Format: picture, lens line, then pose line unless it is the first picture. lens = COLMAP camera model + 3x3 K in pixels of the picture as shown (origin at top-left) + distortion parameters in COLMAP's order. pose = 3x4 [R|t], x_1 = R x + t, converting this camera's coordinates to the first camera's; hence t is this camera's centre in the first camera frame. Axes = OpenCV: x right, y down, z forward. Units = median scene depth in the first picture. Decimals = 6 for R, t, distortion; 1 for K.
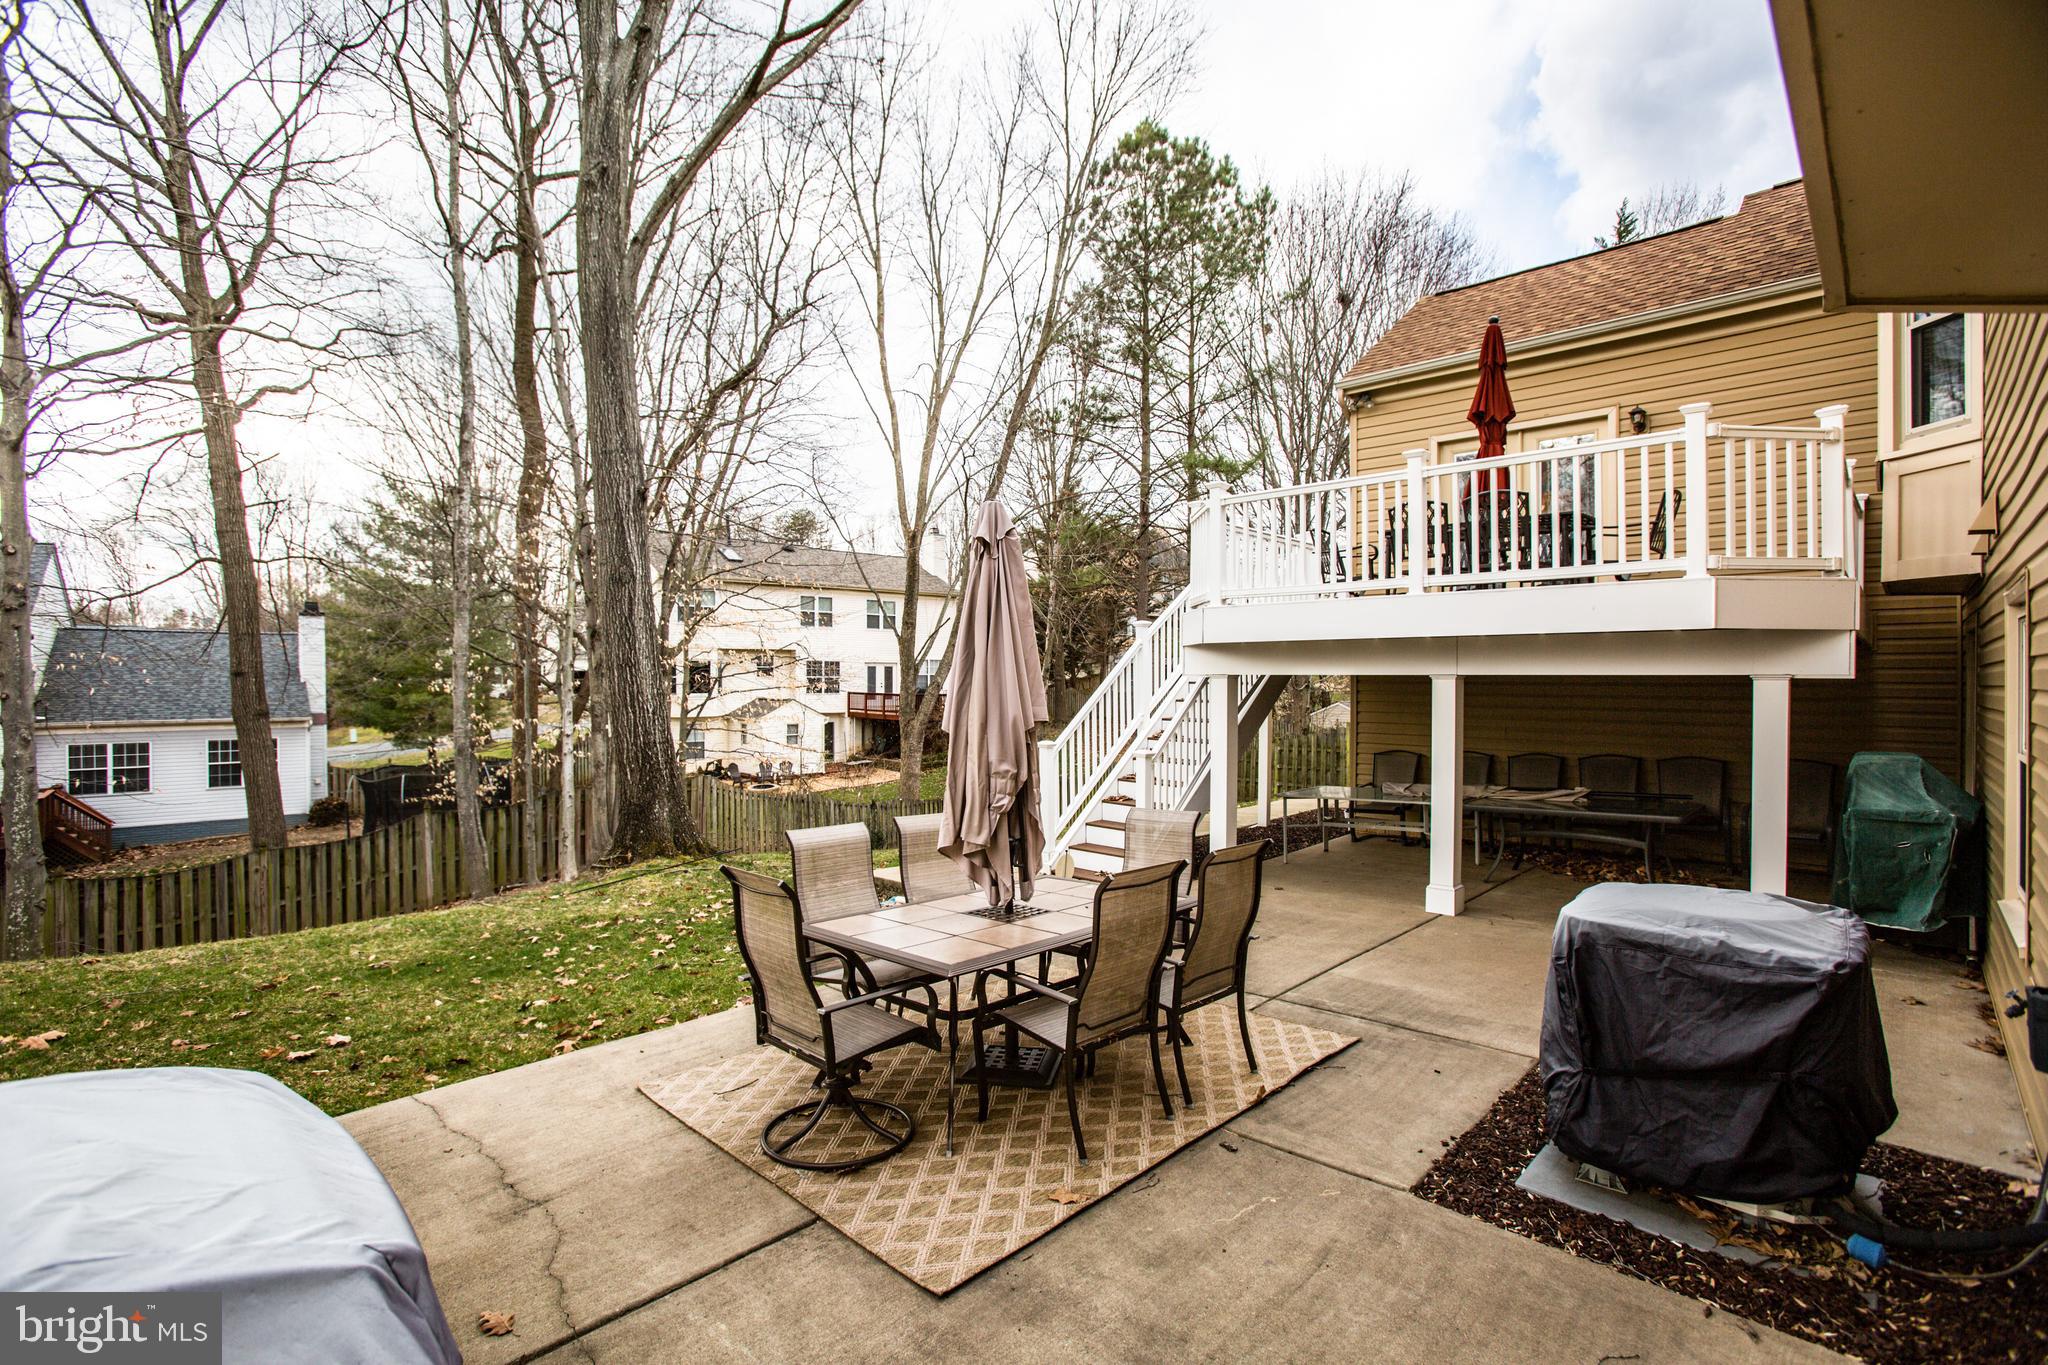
lens RADIAL K [[979.1, 0, 1024.0], [0, 979.1, 682.5], [0, 0, 1]] dist [-0.048031, 0.029152]
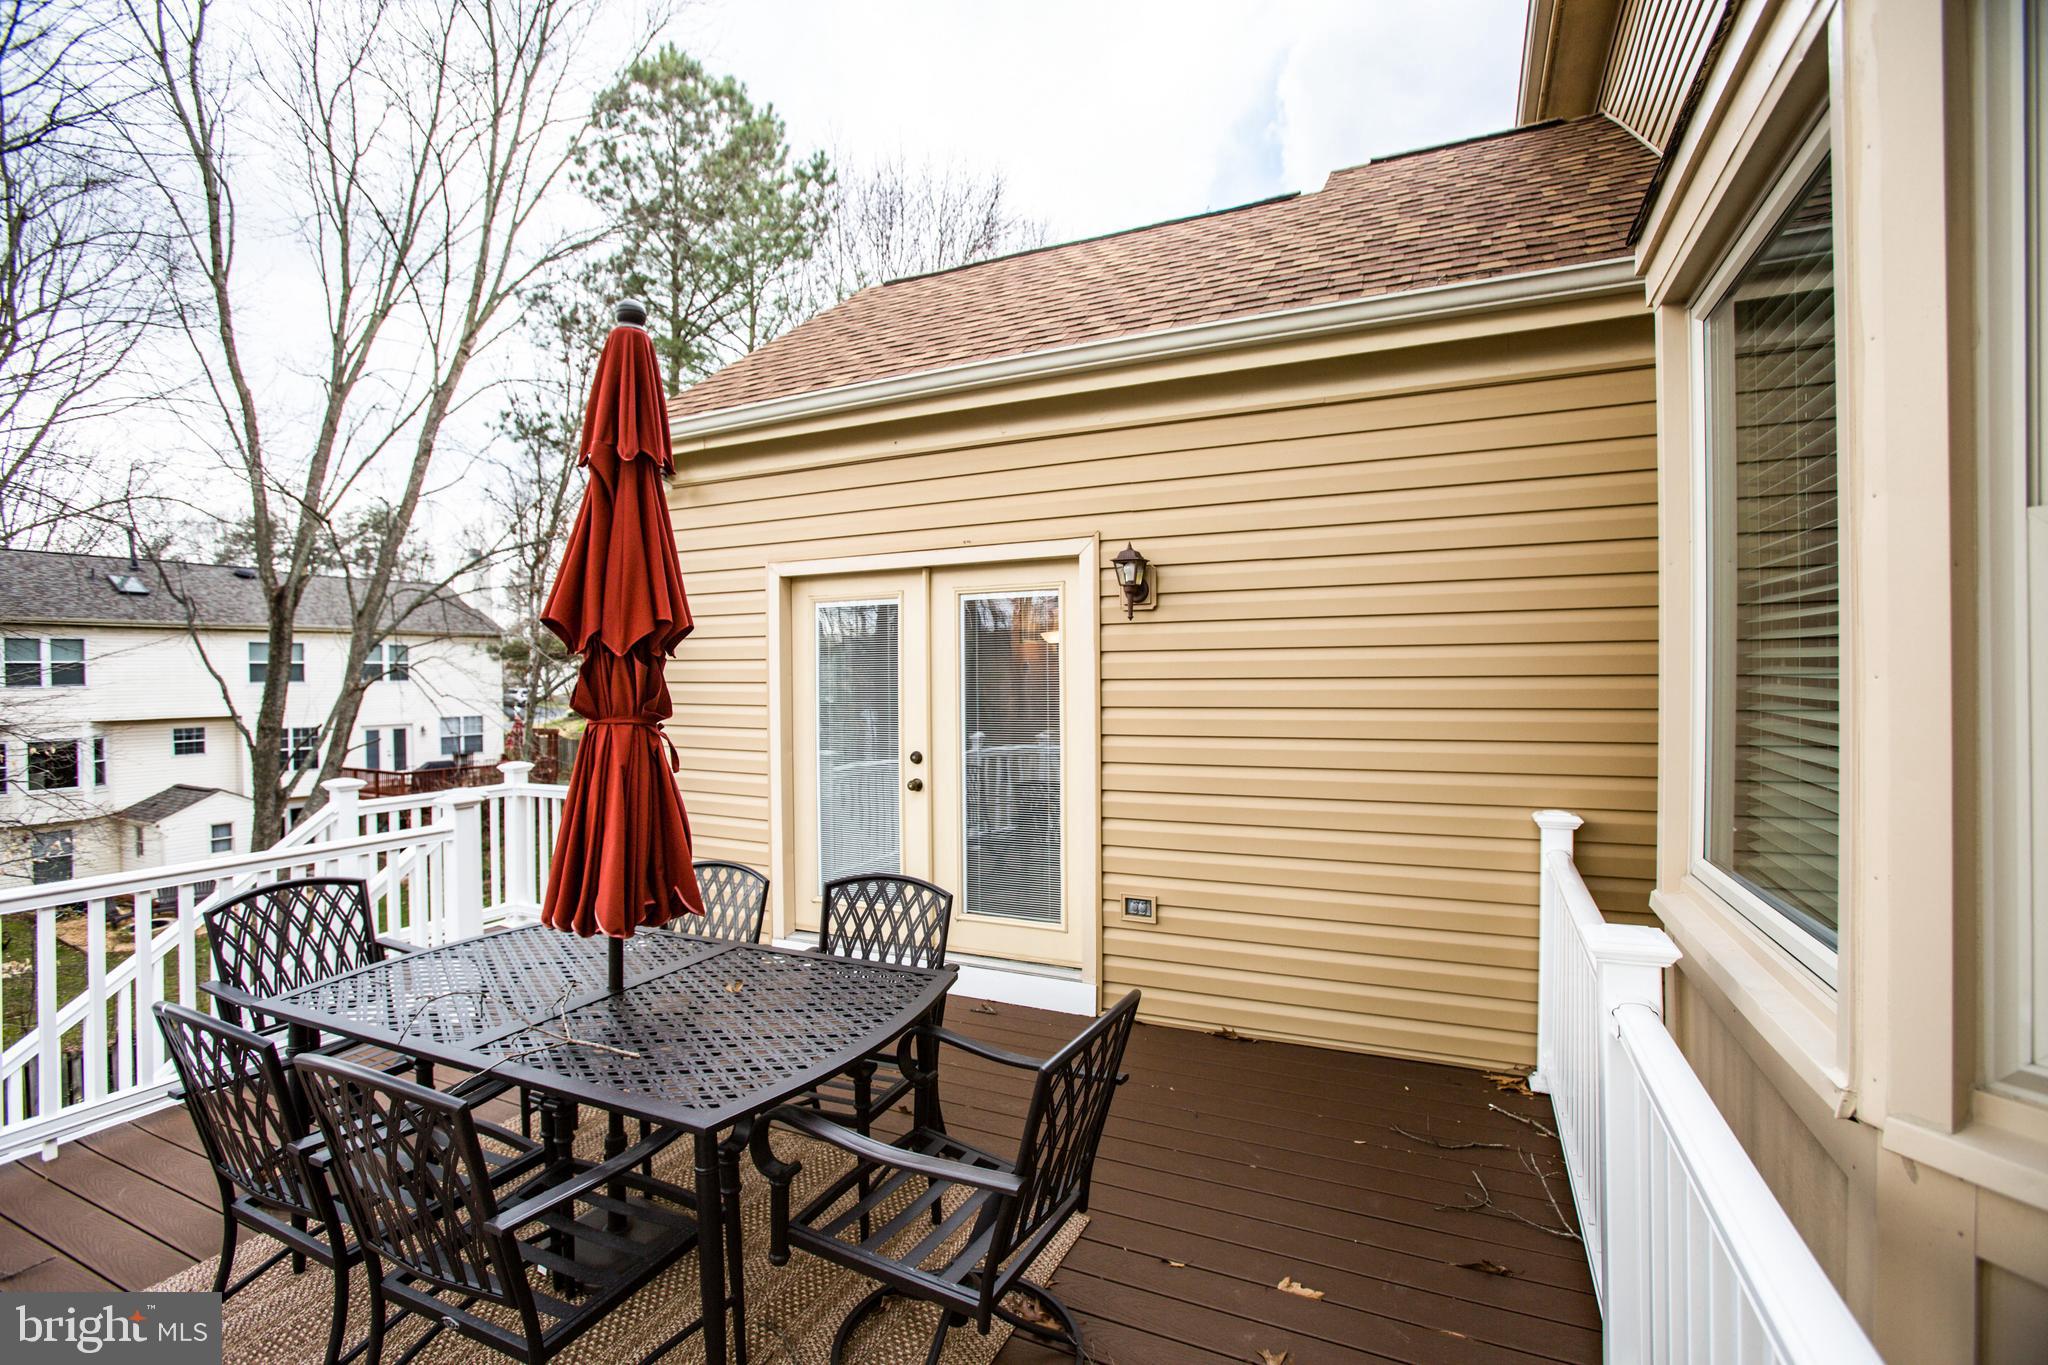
lens RADIAL K [[979.1, 0, 1024.0], [0, 979.1, 682.5], [0, 0, 1]] dist [-0.048031, 0.029152]
pose [[0.948803, -0.019038, 0.315295, 0.149599], [0.019118, 0.999813, 0.002841, -0.075538], [-0.315290, 0.003332, 0.948989, 0.196336]]
